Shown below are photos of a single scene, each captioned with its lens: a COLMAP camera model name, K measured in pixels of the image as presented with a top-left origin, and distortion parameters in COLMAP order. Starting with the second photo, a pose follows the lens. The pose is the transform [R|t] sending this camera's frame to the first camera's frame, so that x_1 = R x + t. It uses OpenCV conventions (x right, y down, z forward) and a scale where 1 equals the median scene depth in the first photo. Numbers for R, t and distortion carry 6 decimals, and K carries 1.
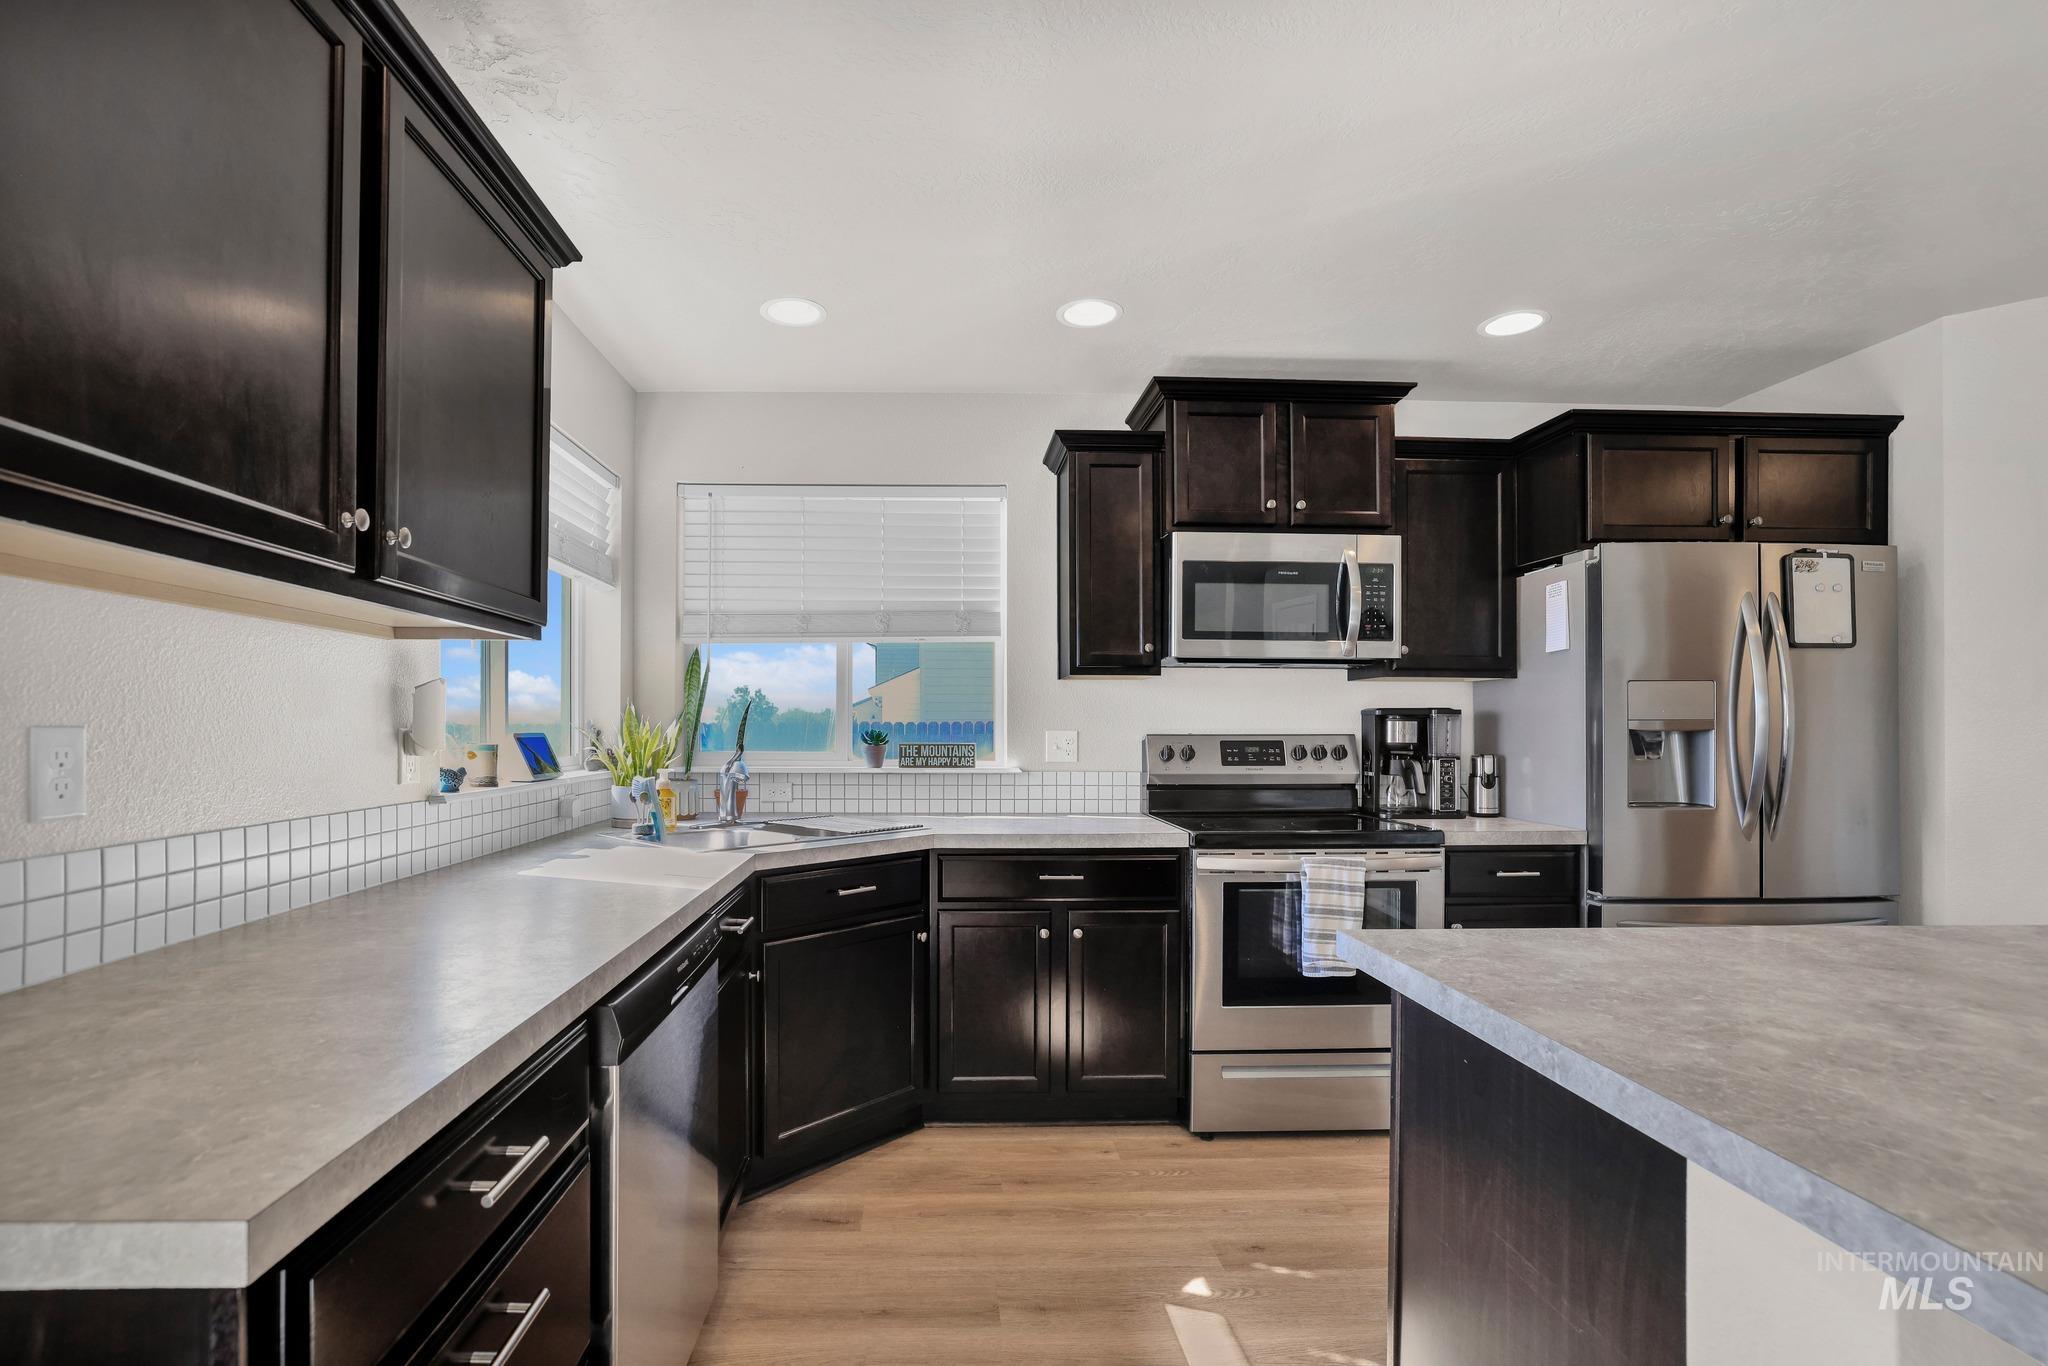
lens RADIAL K [[925.2, 0, 959.7], [0, 925.2, 717.5], [0, 0, 1]] dist [-0.009896, 0.000001]
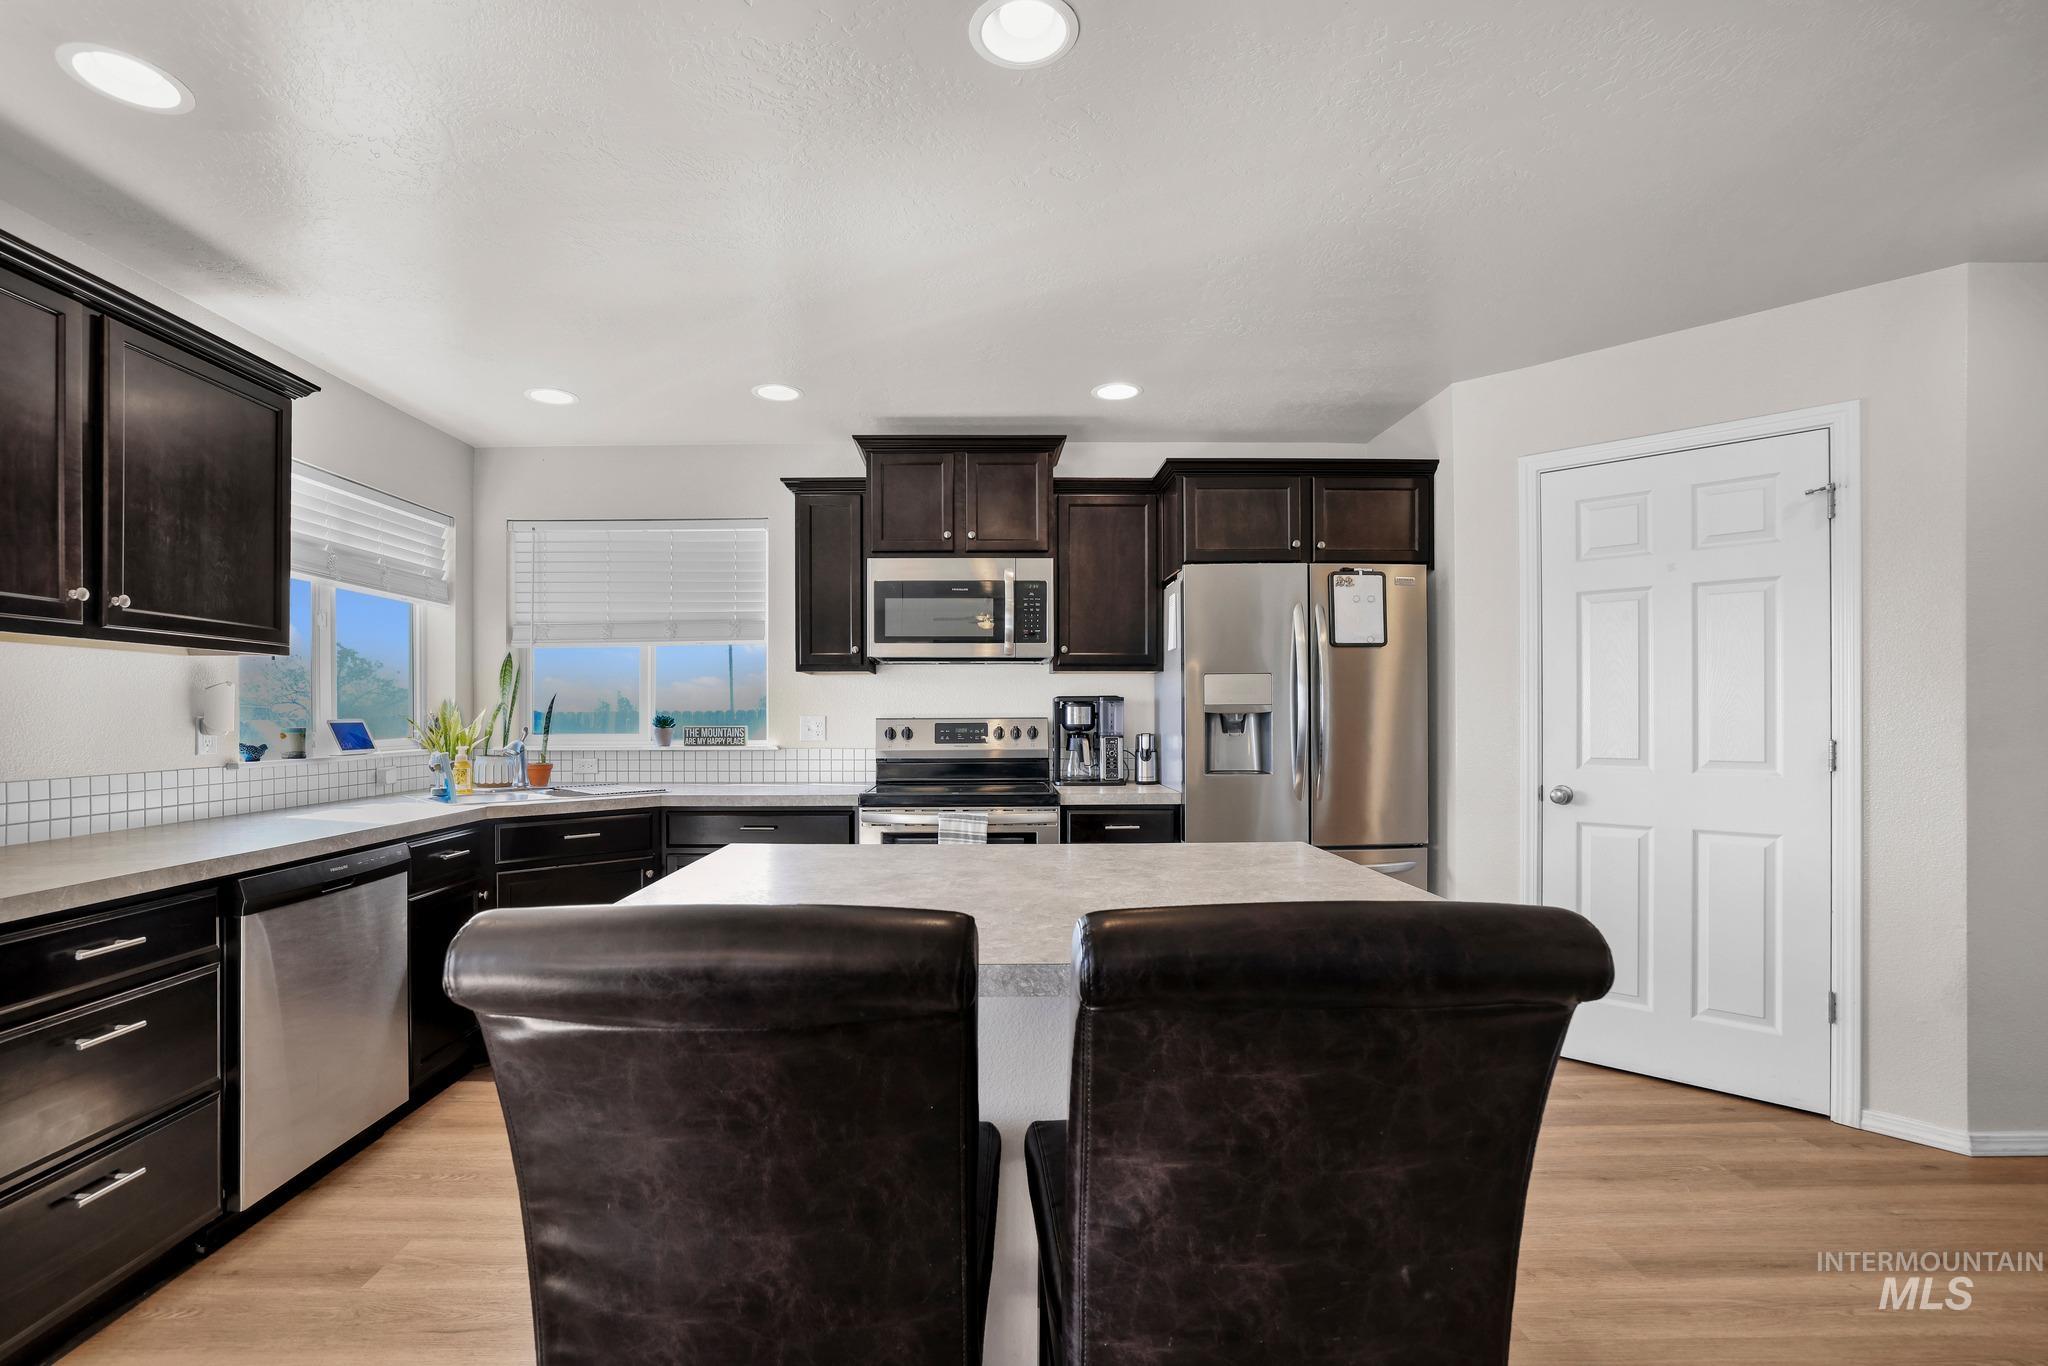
lens RADIAL K [[906.4, 0, 972.8], [0, 906.4, 719.5], [0, 0, 1]] dist [-0.013423, 0.000413]
pose [[0.999333, -0.004722, -0.036216, 0.400015], [0.005379, 0.999823, 0.018050, -0.001782], [0.036124, -0.018233, 0.999181, -0.225041]]
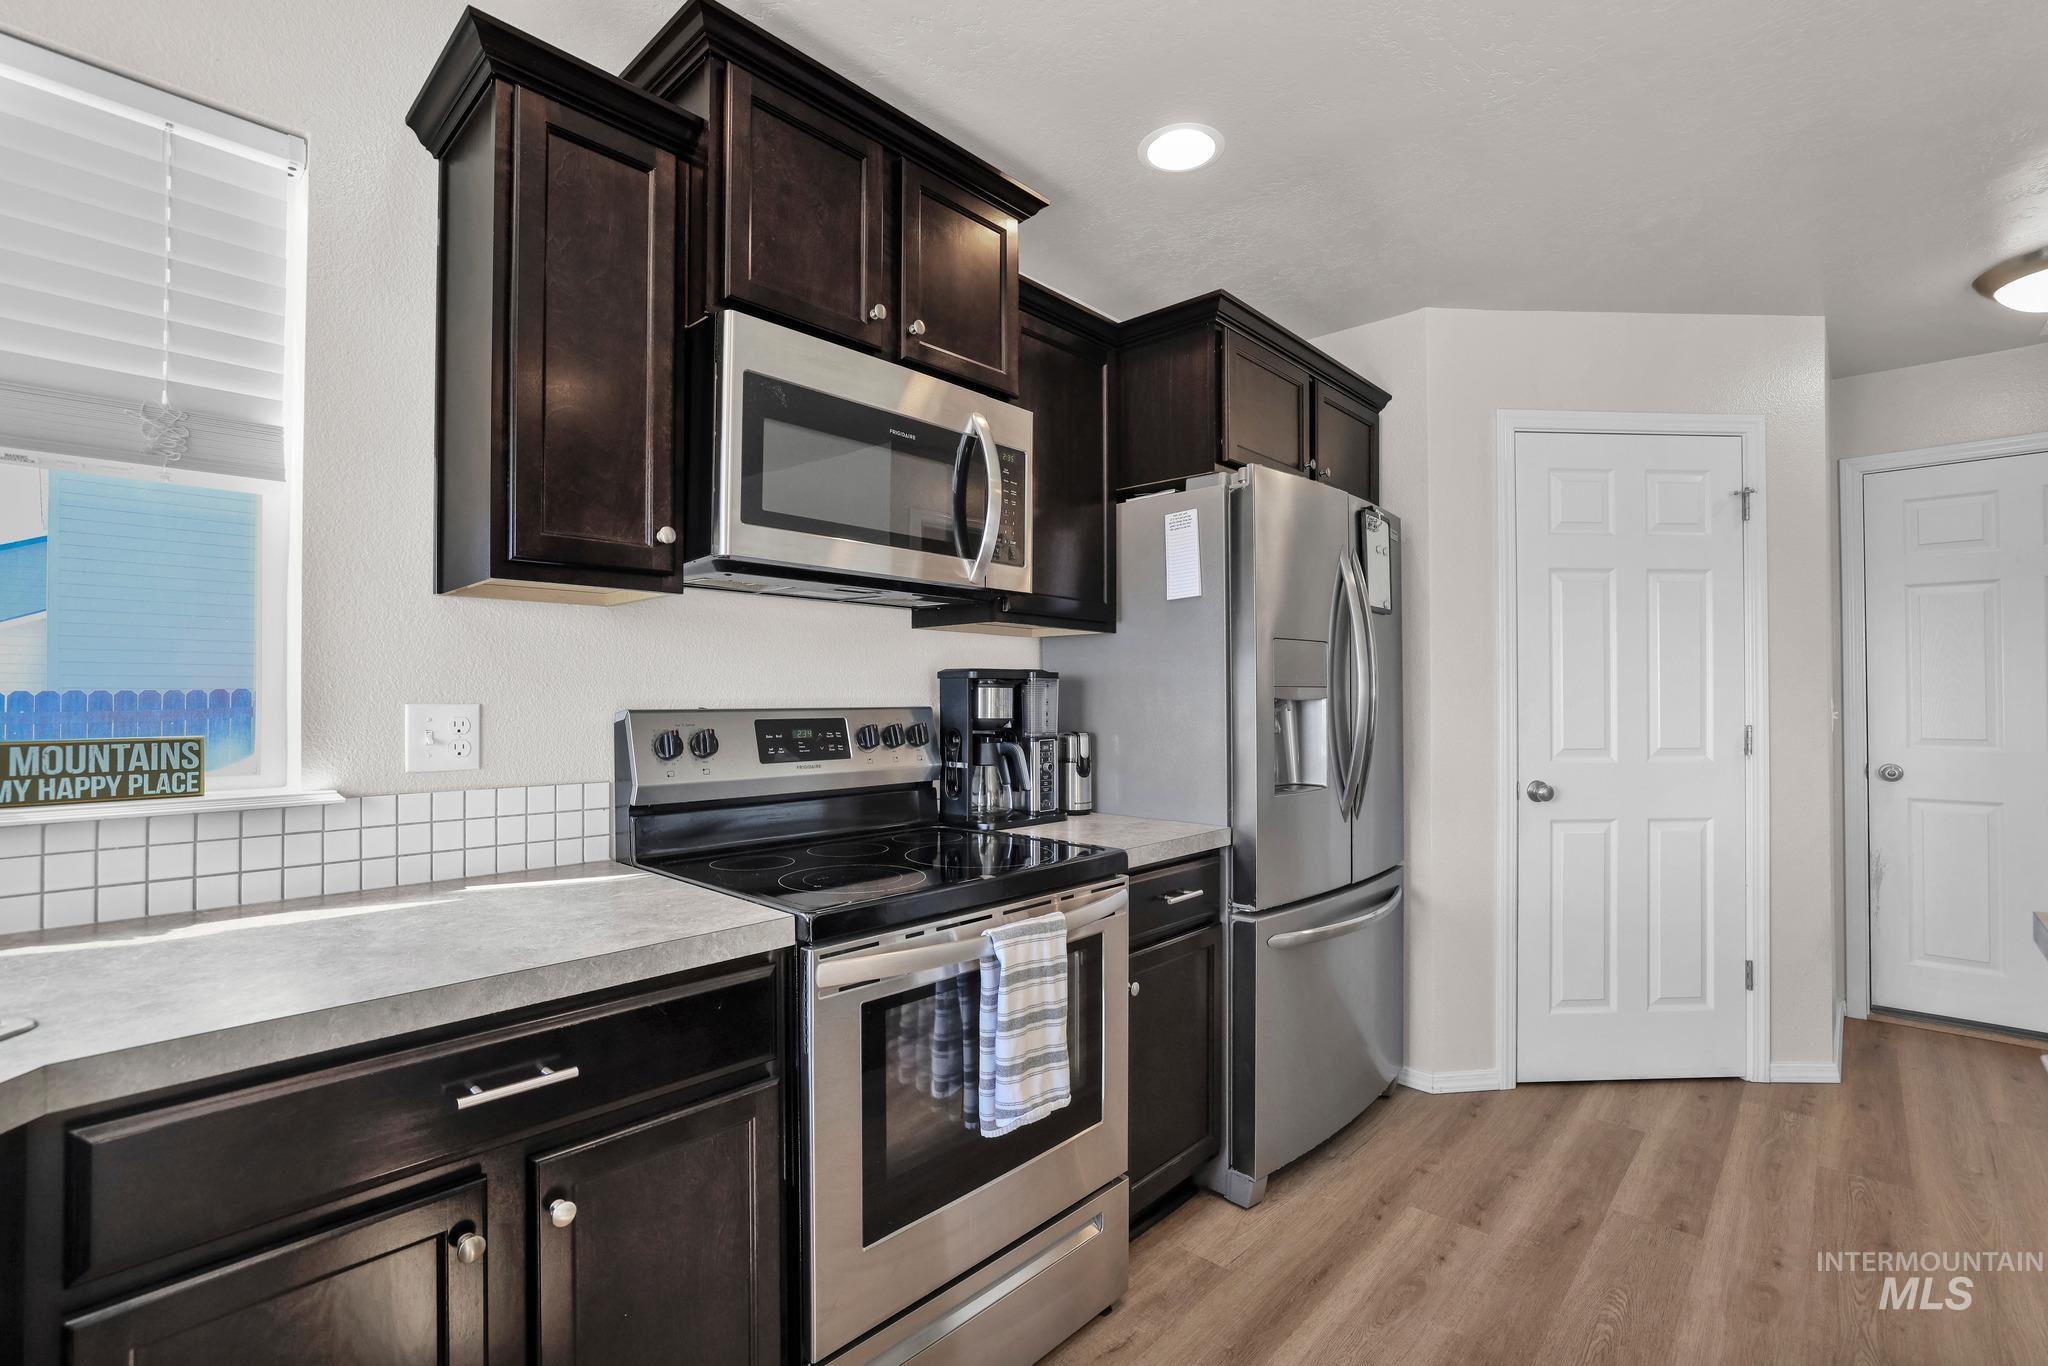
lens RADIAL K [[923.8, 0, 988.5], [0, 923.8, 687.5], [0, 0, 1]] dist [-0.045309, 0.020413]
pose [[0.720450, 0.007089, 0.693471, -0.011201], [-0.005179, 0.999975, -0.004842, 0.007443], [-0.693488, -0.000103, 0.720469, 0.518369]]
